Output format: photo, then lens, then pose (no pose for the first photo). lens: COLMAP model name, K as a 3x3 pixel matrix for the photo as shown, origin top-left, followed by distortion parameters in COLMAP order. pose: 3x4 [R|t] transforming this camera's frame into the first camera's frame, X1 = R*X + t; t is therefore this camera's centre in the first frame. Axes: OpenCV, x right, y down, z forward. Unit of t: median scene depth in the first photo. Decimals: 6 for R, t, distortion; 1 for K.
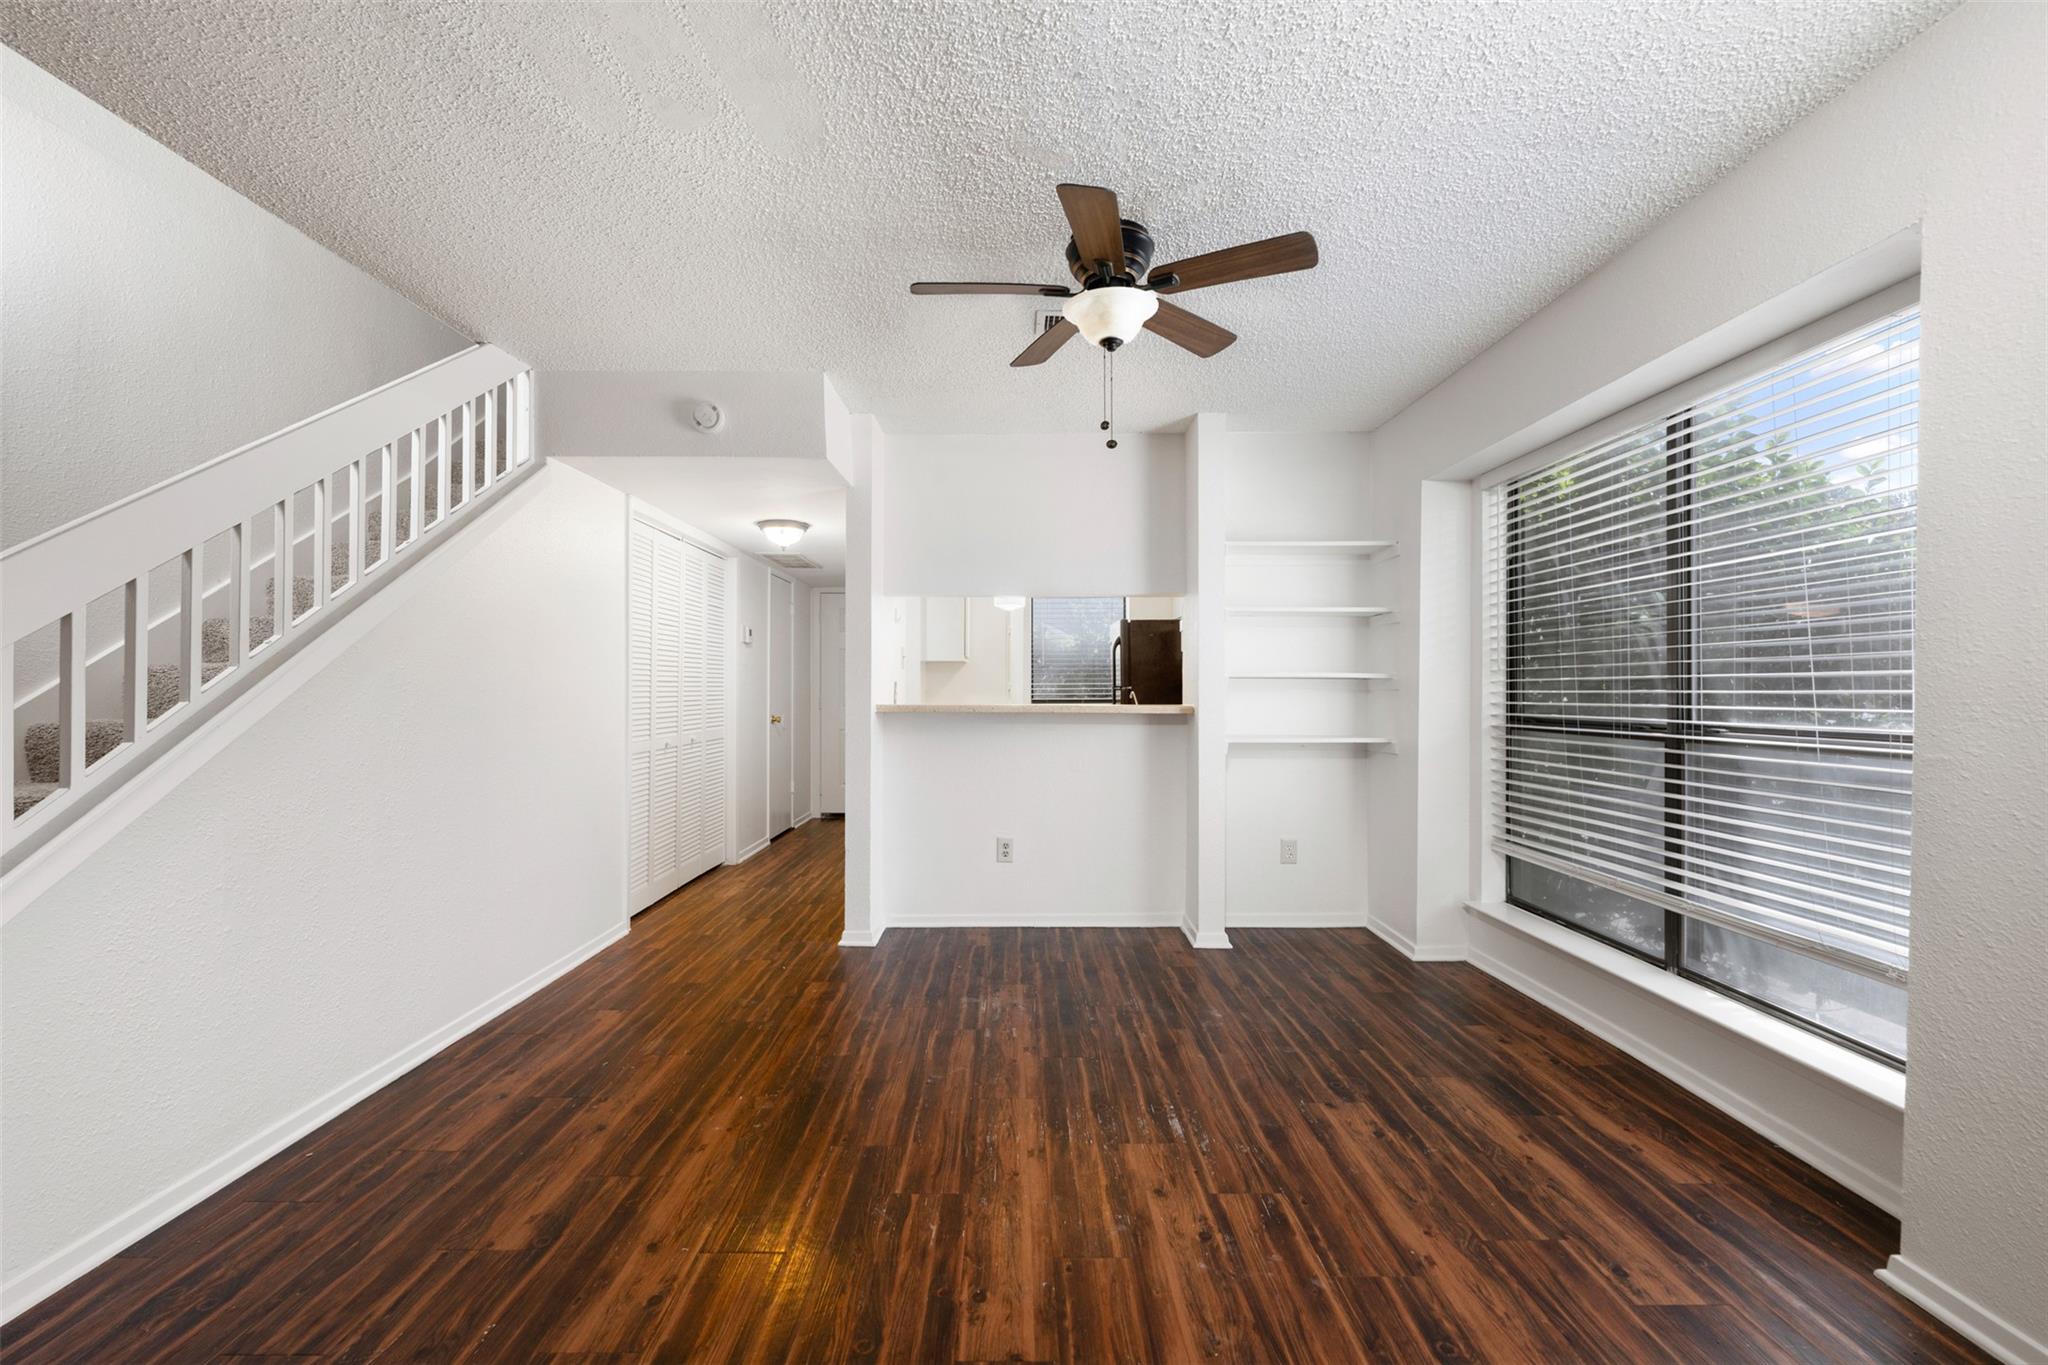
lens RADIAL K [[856.6, 0, 1031.7], [0, 856.6, 692.6], [0, 0, 1]] dist [-0.001099, -0.000006]
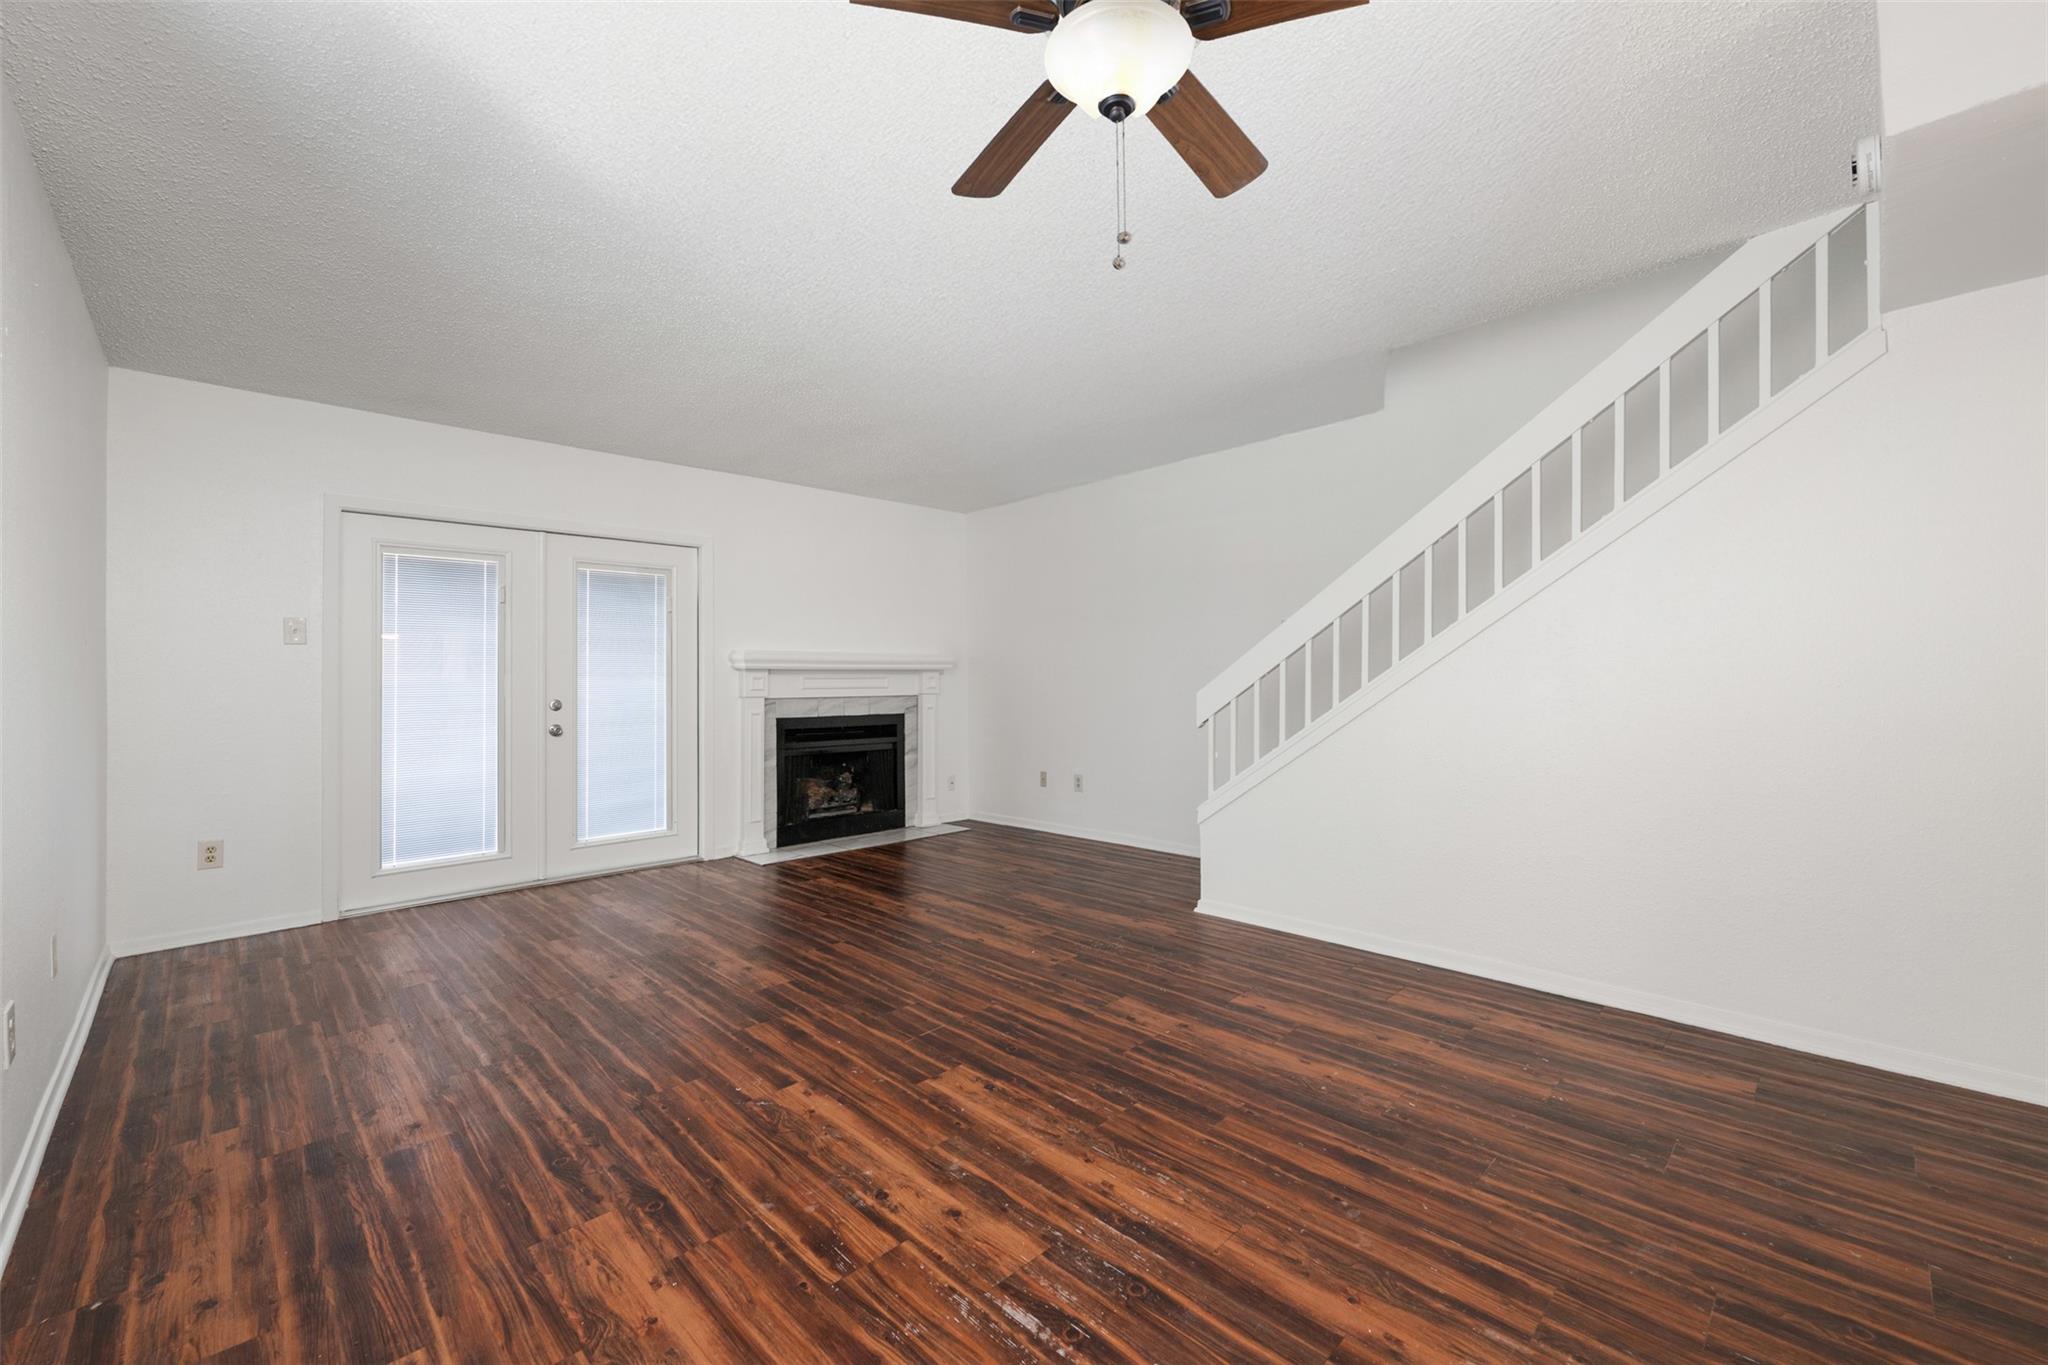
lens RADIAL K [[822.6, 0, 1038.4], [0, 822.6, 694.3], [0, 0, 1]] dist [-0.002954, 0.000982]
pose [[-0.717456, 0.022844, -0.696229, 0.635352], [0.008611, 0.999677, 0.023927, 0.015264], [0.696550, 0.011172, -0.717421, 1.575667]]
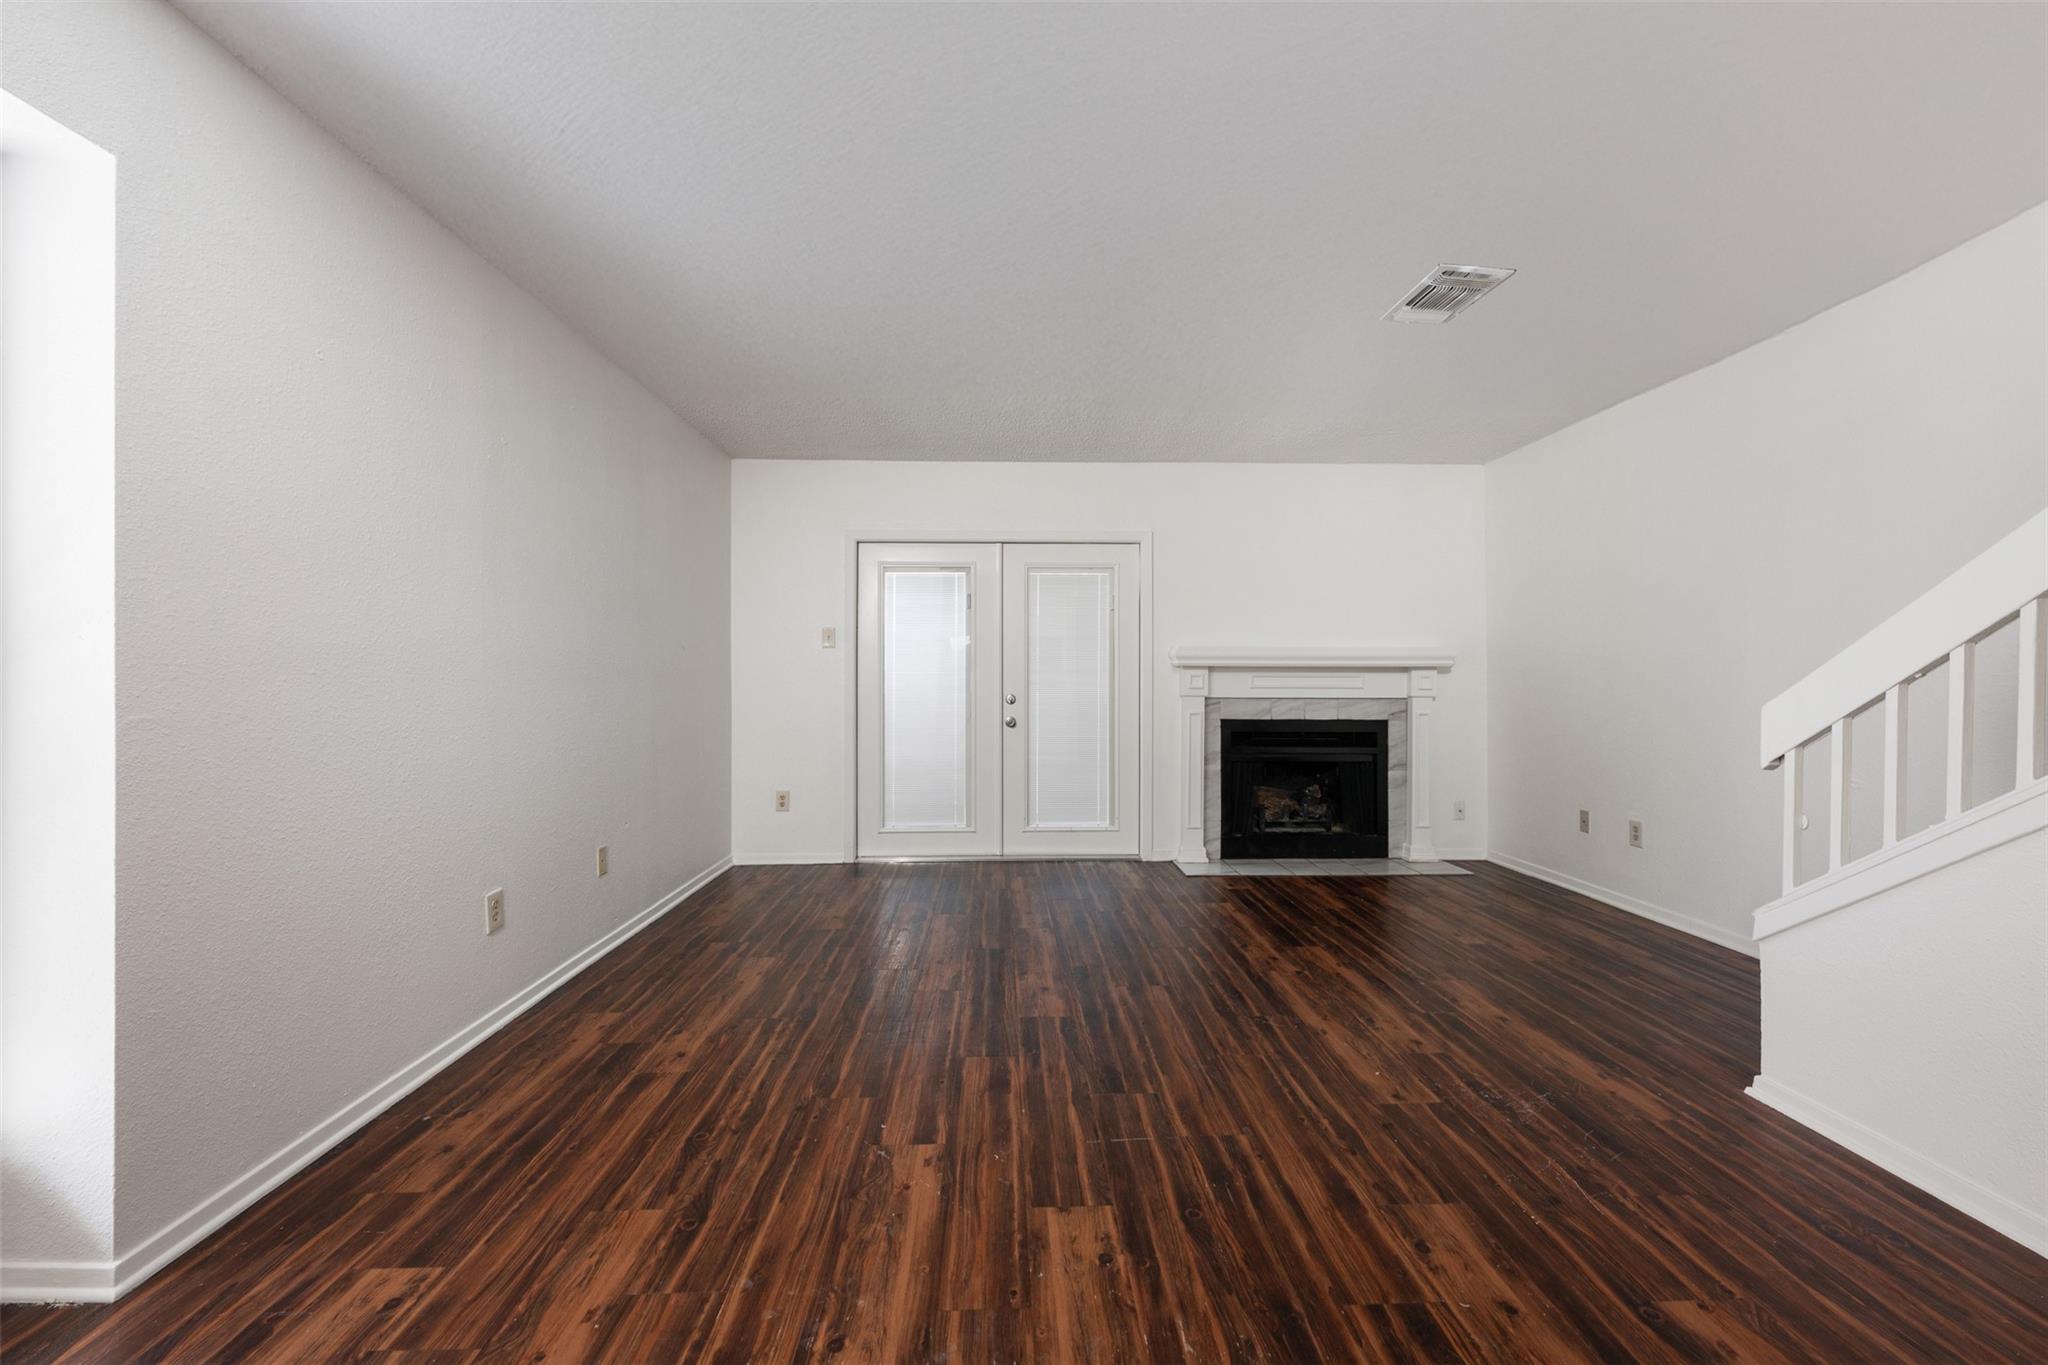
lens RADIAL K [[822.6, 0, 1032.4], [0, 822.6, 677.6], [0, 0, 1]] dist [-0.002954, 0.000982]
pose [[-0.999723, 0.002756, -0.023372, 0.034385], [0.002751, 0.999996, 0.000257, 0.023837], [0.023372, 0.000192, -0.999727, 1.513359]]
